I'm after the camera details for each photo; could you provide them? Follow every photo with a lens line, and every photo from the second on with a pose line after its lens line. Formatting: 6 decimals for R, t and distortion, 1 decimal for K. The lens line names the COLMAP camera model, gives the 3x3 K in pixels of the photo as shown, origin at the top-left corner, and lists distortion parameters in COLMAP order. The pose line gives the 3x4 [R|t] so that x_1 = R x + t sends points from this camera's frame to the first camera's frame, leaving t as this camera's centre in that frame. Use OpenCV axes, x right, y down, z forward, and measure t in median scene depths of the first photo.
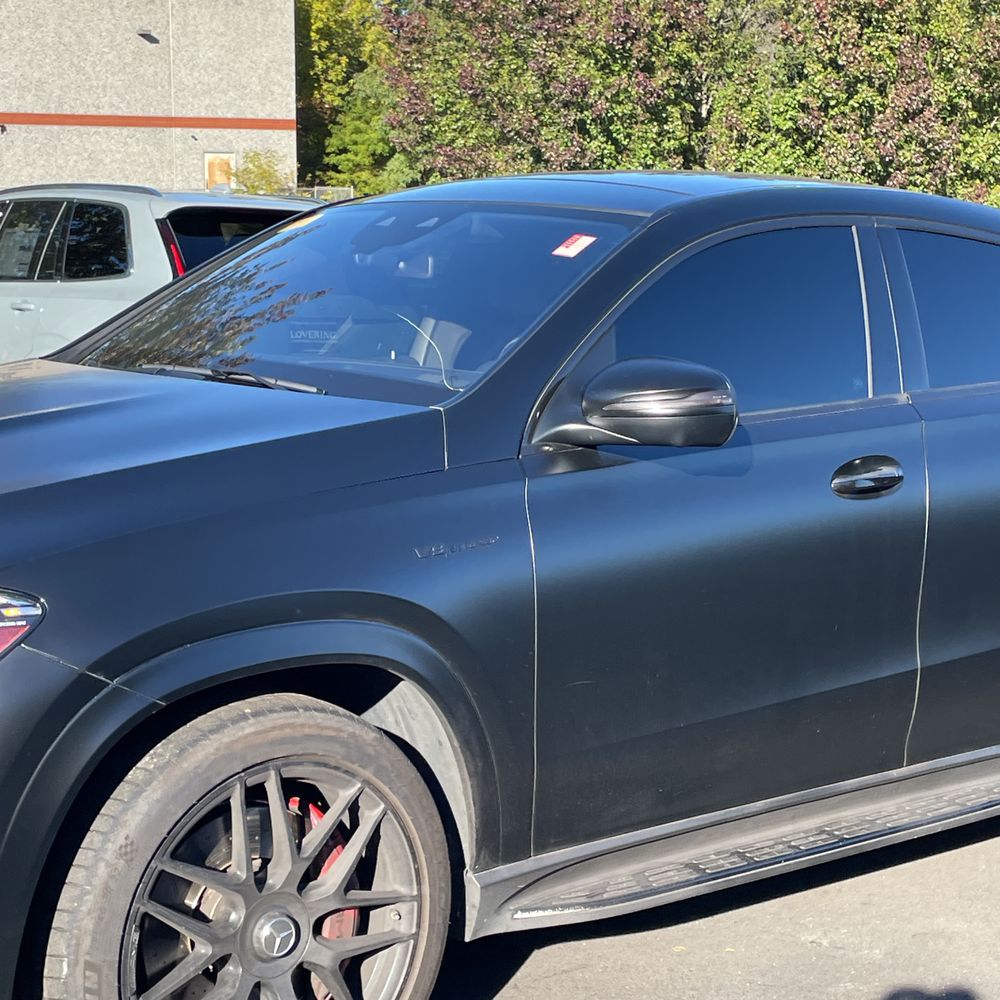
lens RADIAL K [[2051.7, 0, 500.0], [0, 2051.7, 500.0], [0, 0, 1]] dist [0.116337, 0.014368]
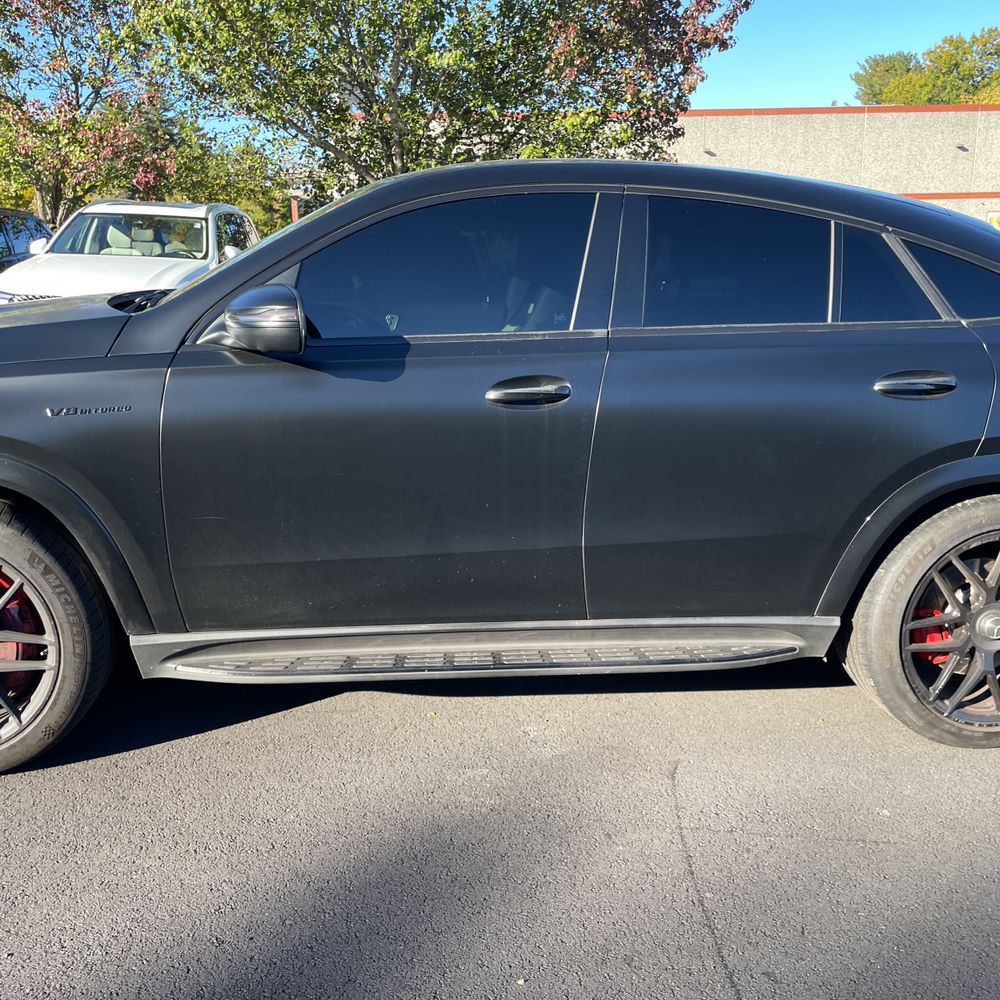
lens RADIAL K [[1003.4, 0, 500.5], [0, 1003.4, 491.8], [0, 0, 1]] dist [0.093921, -0.126440]
pose [[0.832382, 0.126436, -0.539588, 0.100617], [-0.074005, 0.990267, 0.117878, -0.004361], [0.549240, -0.058187, 0.833637, 0.093681]]
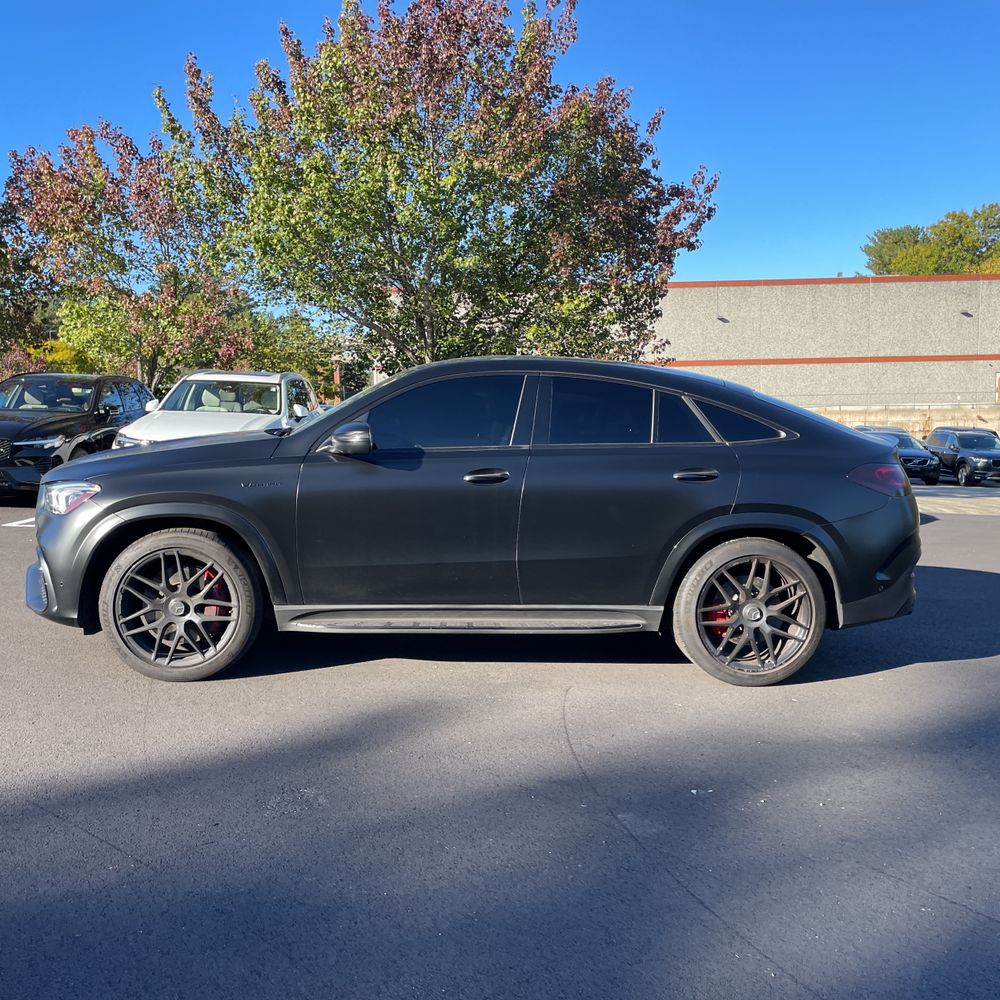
lens RADIAL K [[982.0, 0, 481.0], [0, 982.0, 499.6], [0, 0, 1]] dist [0.114733, -0.179045]
pose [[0.804898, 0.050930, -0.591223, 0.169880], [-0.078051, 0.996741, -0.020398, 0.007812], [0.588258, 0.062564, 0.806250, 0.014190]]
